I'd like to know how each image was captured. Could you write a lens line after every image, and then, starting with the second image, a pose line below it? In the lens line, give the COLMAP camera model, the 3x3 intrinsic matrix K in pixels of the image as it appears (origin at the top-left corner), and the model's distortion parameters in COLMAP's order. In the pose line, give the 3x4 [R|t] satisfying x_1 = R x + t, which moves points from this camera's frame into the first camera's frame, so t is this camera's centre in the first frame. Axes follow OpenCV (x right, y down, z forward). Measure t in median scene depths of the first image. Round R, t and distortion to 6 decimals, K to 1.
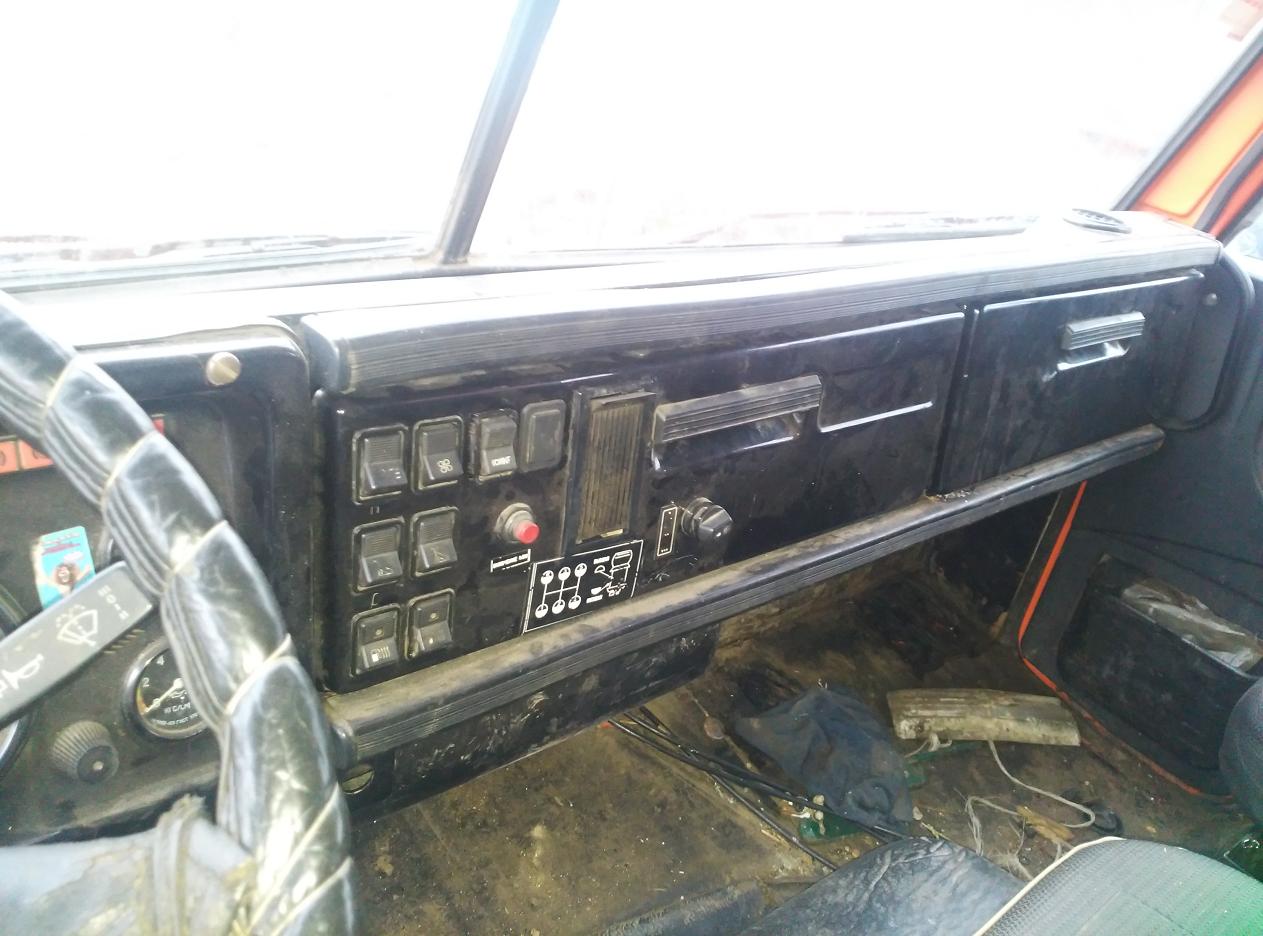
lens RADIAL K [[1063.4, 0, 617.5], [0, 1063.4, 455.5], [0, 0, 1]] dist [0.063223, -0.123474]
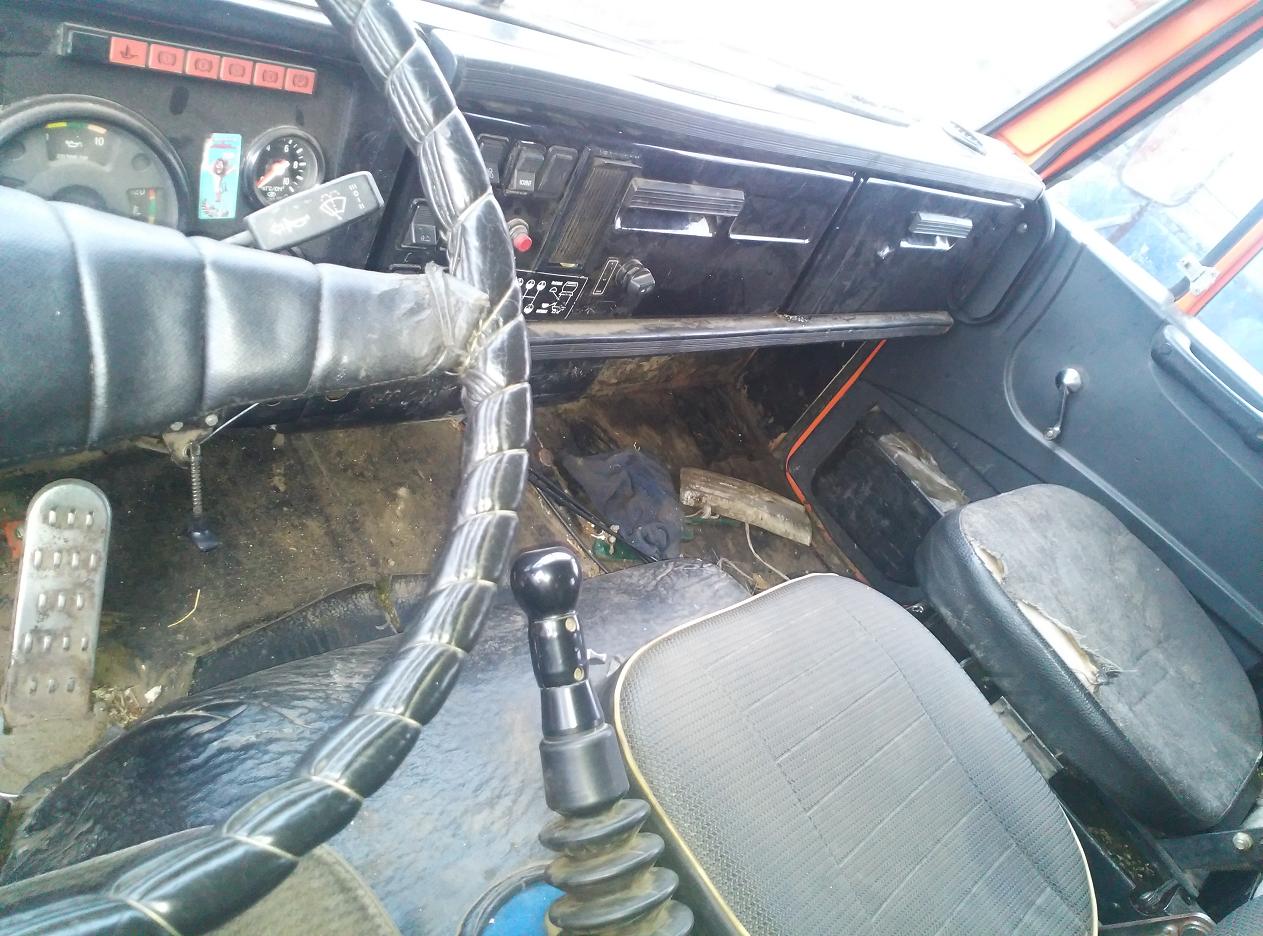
lens RADIAL K [[1063.4, 0, 612.7], [0, 1063.4, 439.2], [0, 0, 1]] dist [0.063223, -0.123474]
pose [[0.943888, 0.248175, 0.217910, -0.124226], [-0.283140, 0.947735, 0.147069, 0.046018], [-0.170022, -0.200516, 0.964824, -0.198240]]
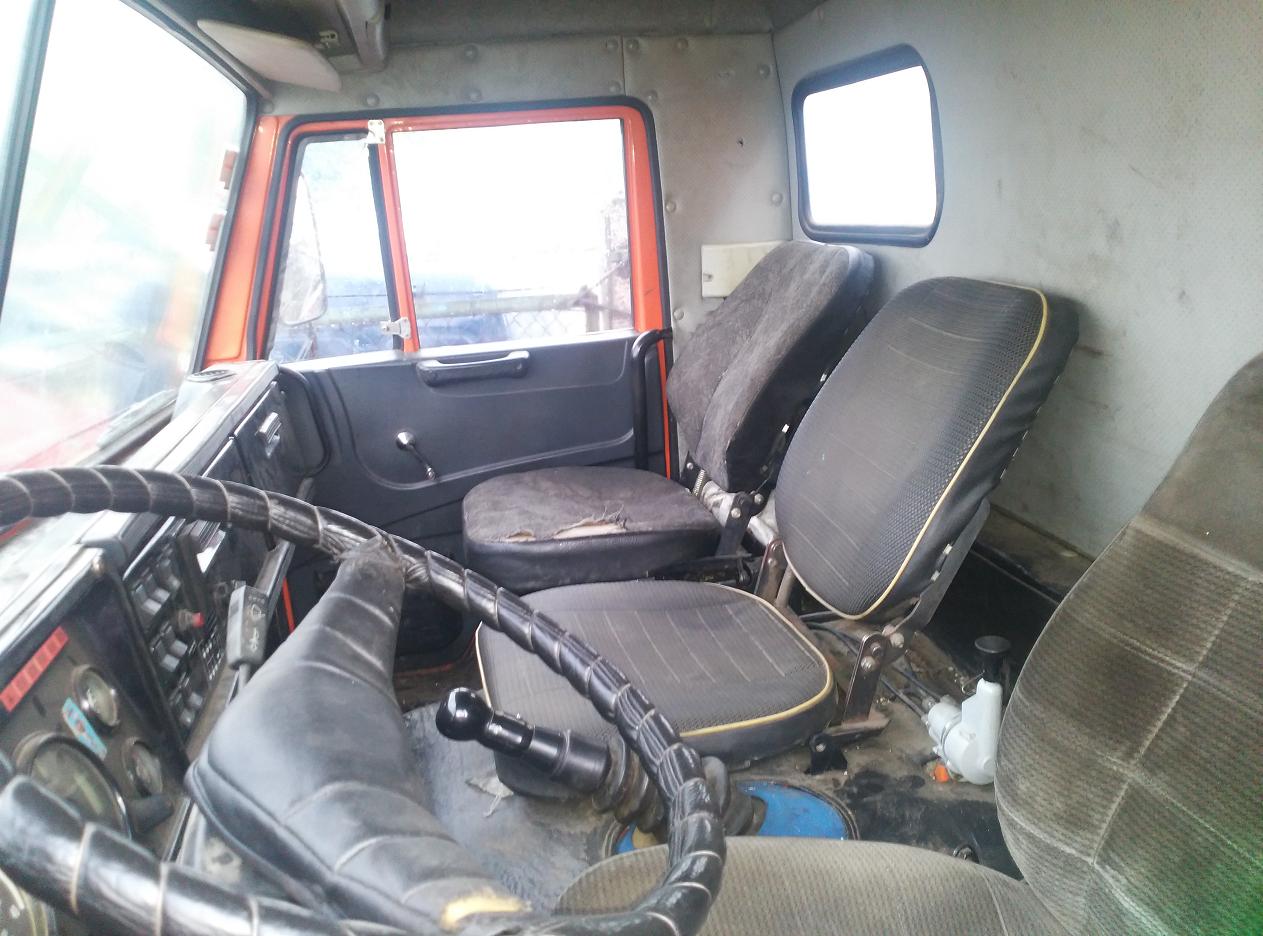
lens RADIAL K [[1063.4, 0, 628.2], [0, 1063.4, 465.9], [0, 0, 1]] dist [0.063223, -0.123474]
pose [[0.459750, -0.430701, 0.776612, -0.573271], [0.549883, 0.824764, 0.131878, 0.013597], [-0.697322, 0.366415, 0.616021, -0.332673]]
